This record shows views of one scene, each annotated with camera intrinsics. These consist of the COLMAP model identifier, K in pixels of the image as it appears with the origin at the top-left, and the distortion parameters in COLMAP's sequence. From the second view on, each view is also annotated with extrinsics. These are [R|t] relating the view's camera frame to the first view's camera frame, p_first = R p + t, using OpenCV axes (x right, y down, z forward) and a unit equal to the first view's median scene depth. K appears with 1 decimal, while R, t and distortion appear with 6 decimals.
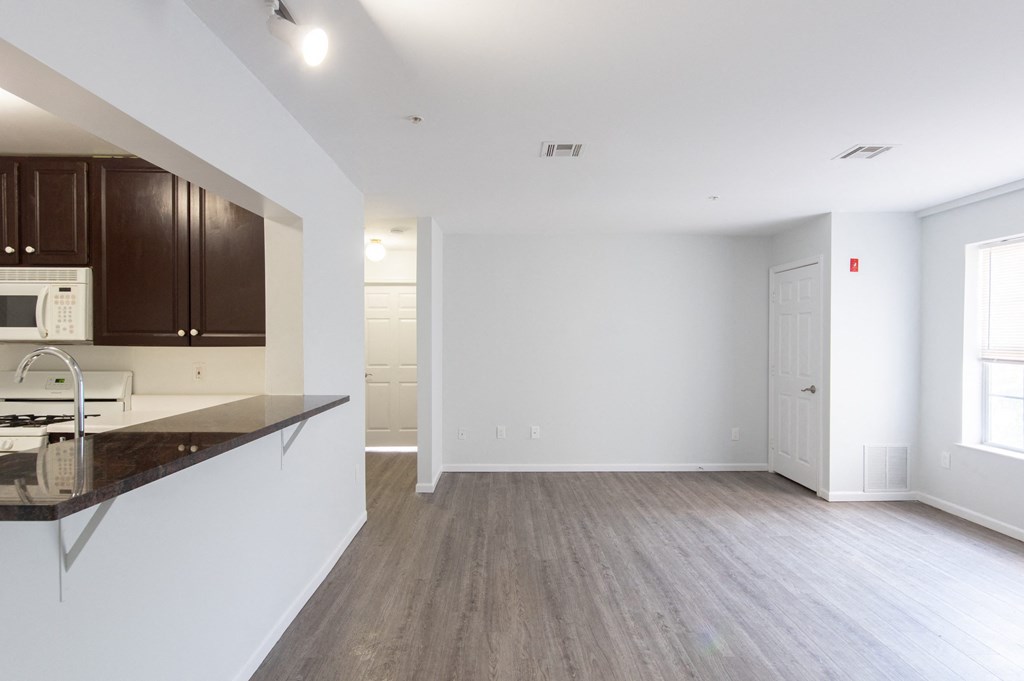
lens RADIAL K [[525.1, 0, 514.9], [0, 525.1, 339.4], [0, 0, 1]] dist [-0.001921, -0.001150]
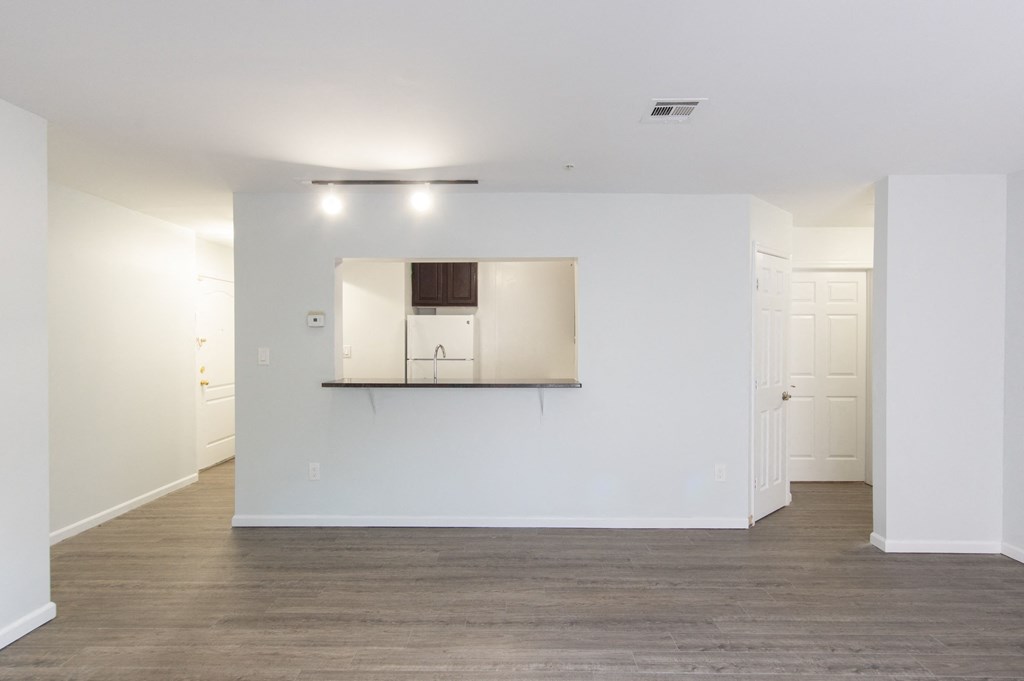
lens RADIAL K [[525.1, 0, 515.2], [0, 525.1, 345.6], [0, 0, 1]] dist [-0.001921, -0.001150]
pose [[-0.041560, 0.003356, -0.999130, 0.843809], [-0.001405, 0.999993, 0.003418, 0.003311], [0.999135, 0.001546, -0.041555, 0.731077]]
